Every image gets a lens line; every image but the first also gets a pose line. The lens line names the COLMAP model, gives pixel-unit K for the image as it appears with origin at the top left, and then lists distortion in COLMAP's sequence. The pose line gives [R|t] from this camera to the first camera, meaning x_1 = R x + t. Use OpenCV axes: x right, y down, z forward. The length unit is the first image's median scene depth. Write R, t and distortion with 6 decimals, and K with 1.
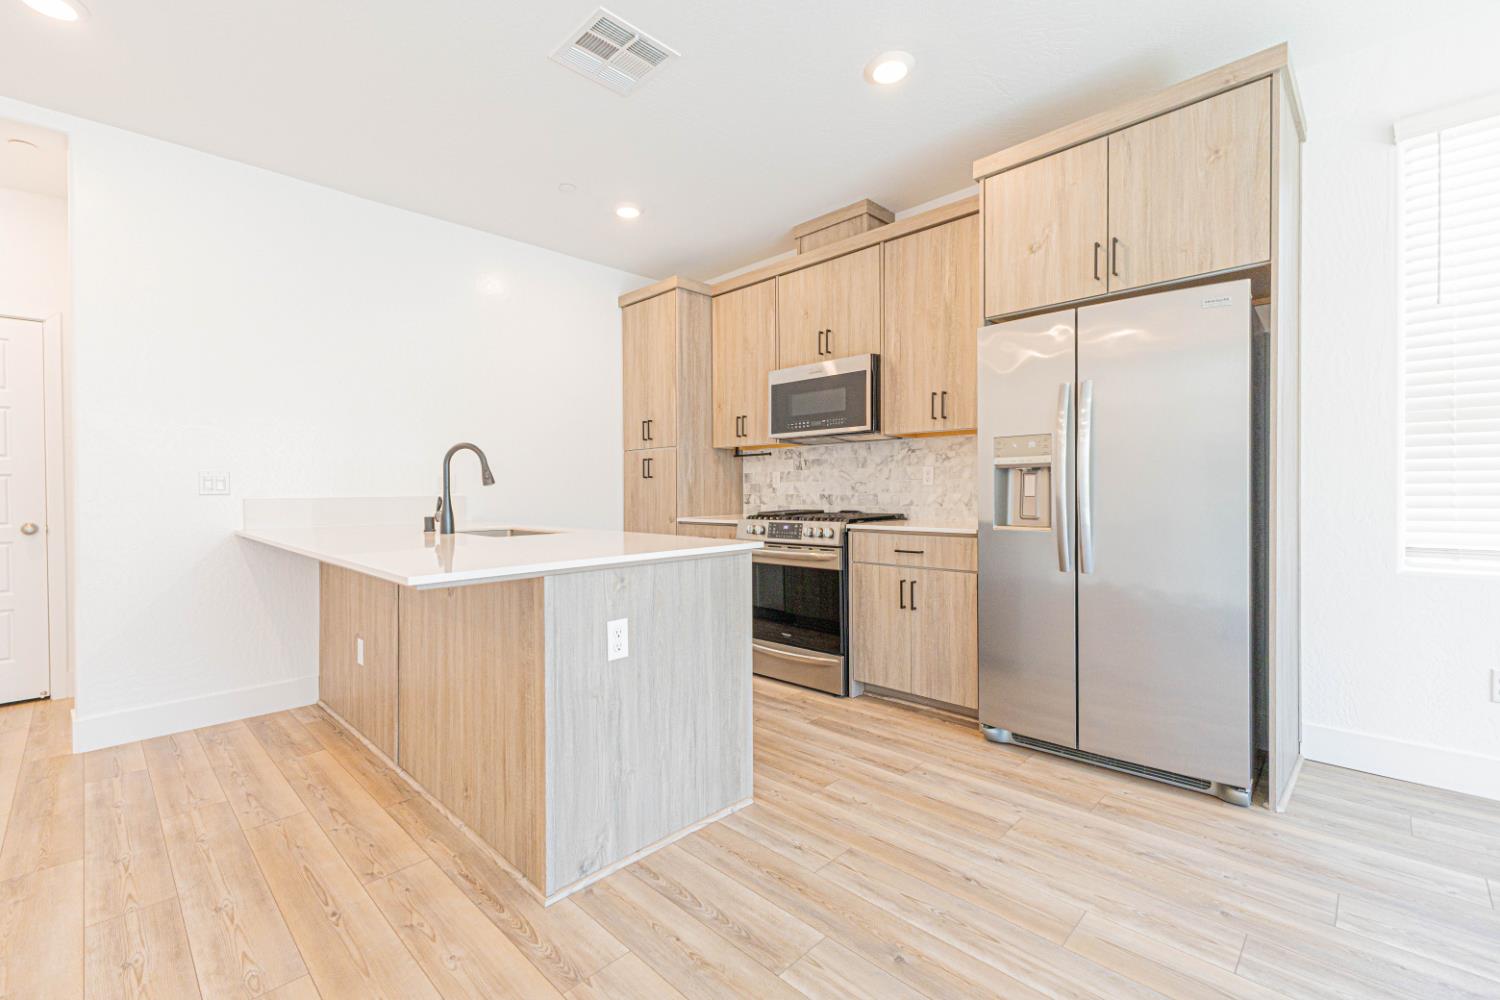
lens RADIAL K [[642.8, 0, 750.4], [0, 642.8, 496.8], [0, 0, 1]] dist [0.010761, -0.000426]
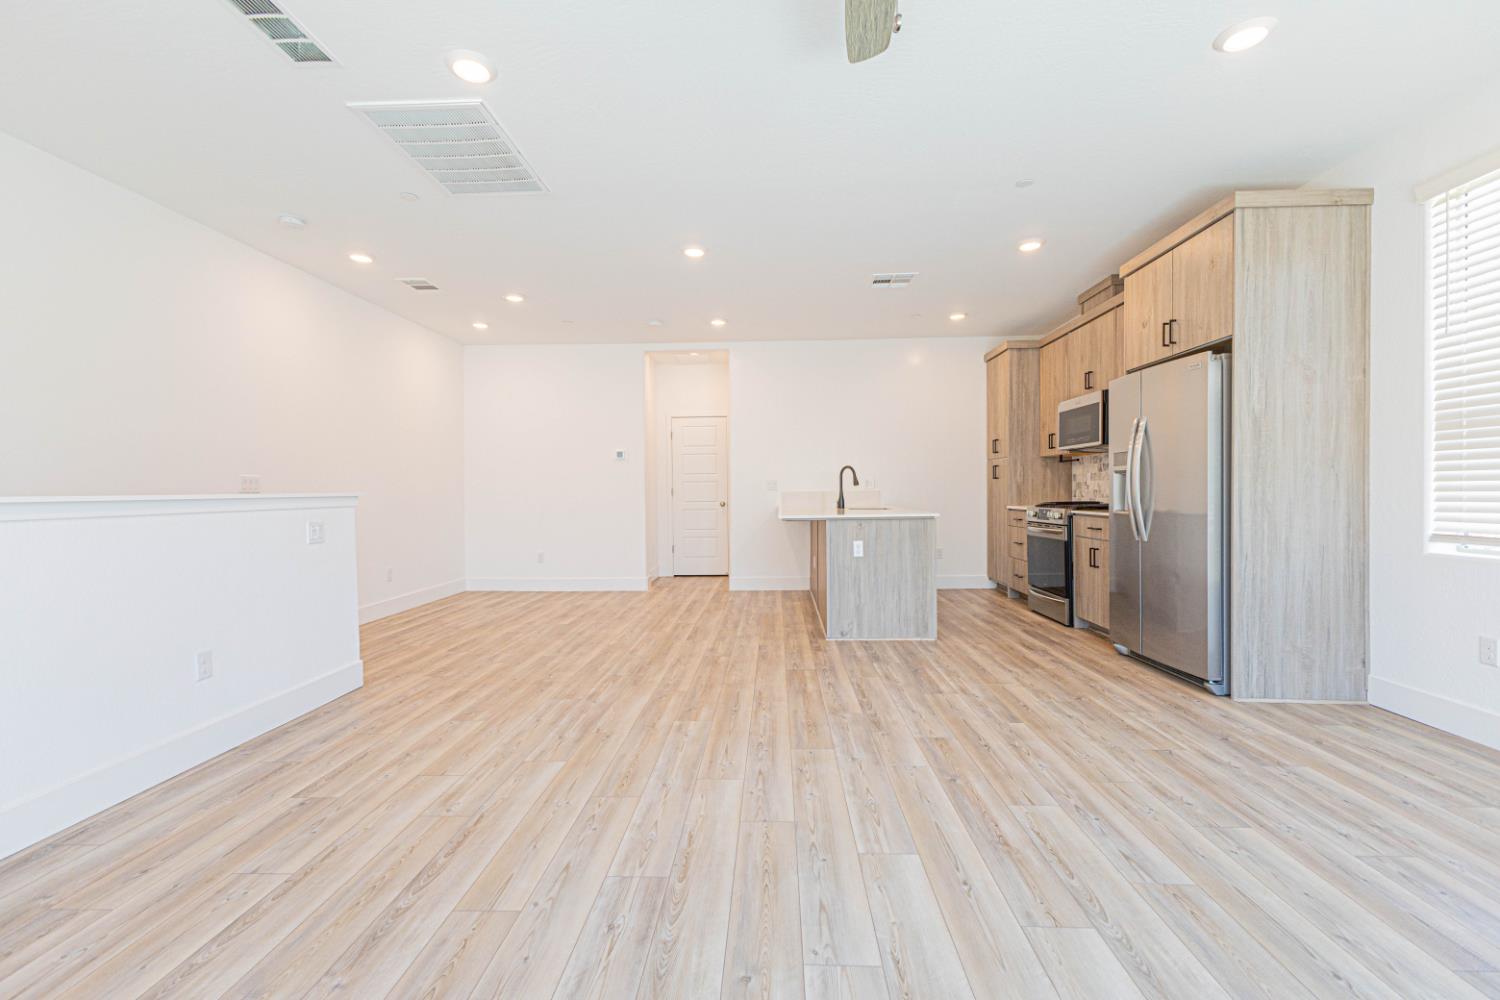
lens RADIAL K [[642.8, 0, 750.4], [0, 642.8, 496.8], [0, 0, 1]] dist [0.010761, -0.000426]
pose [[0.671750, 0.007656, -0.740739, 0.932429], [-0.002439, 0.999964, 0.008123, 0.001655], [0.740774, -0.003650, 0.671744, -0.671653]]
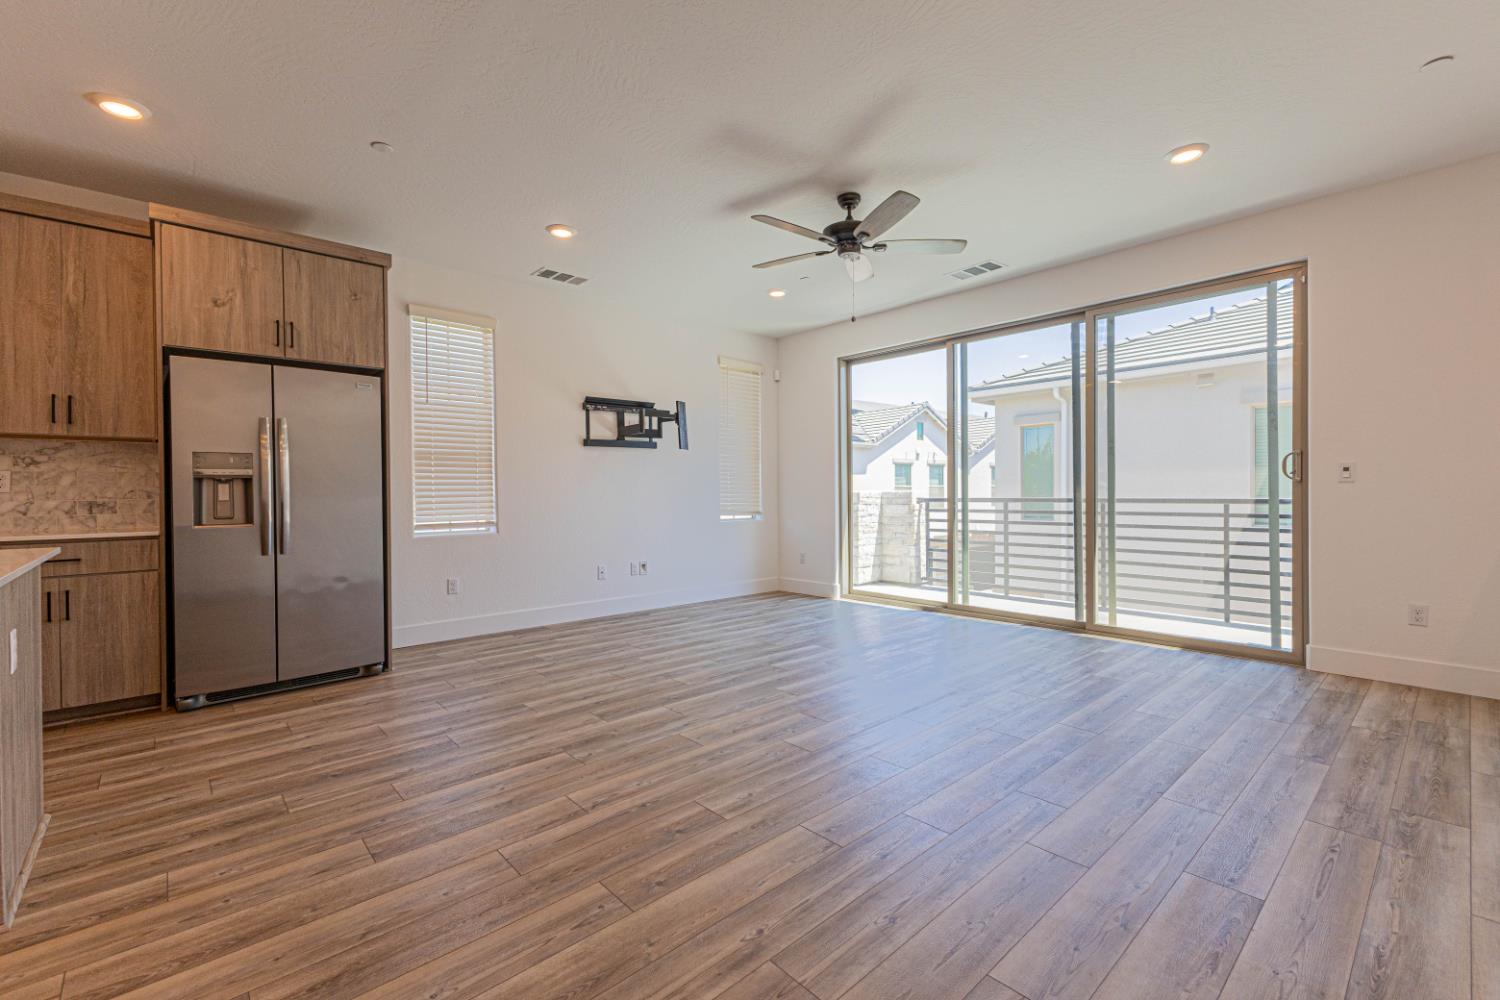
lens RADIAL K [[642.8, 0, 750.4], [0, 642.8, 496.8], [0, 0, 1]] dist [0.010761, -0.000426]
pose [[0.062902, -0.004476, 0.998010, -0.752876], [0.019089, 0.999812, 0.003281, 0.006789], [-0.997837, 0.018844, 0.062976, -0.105025]]
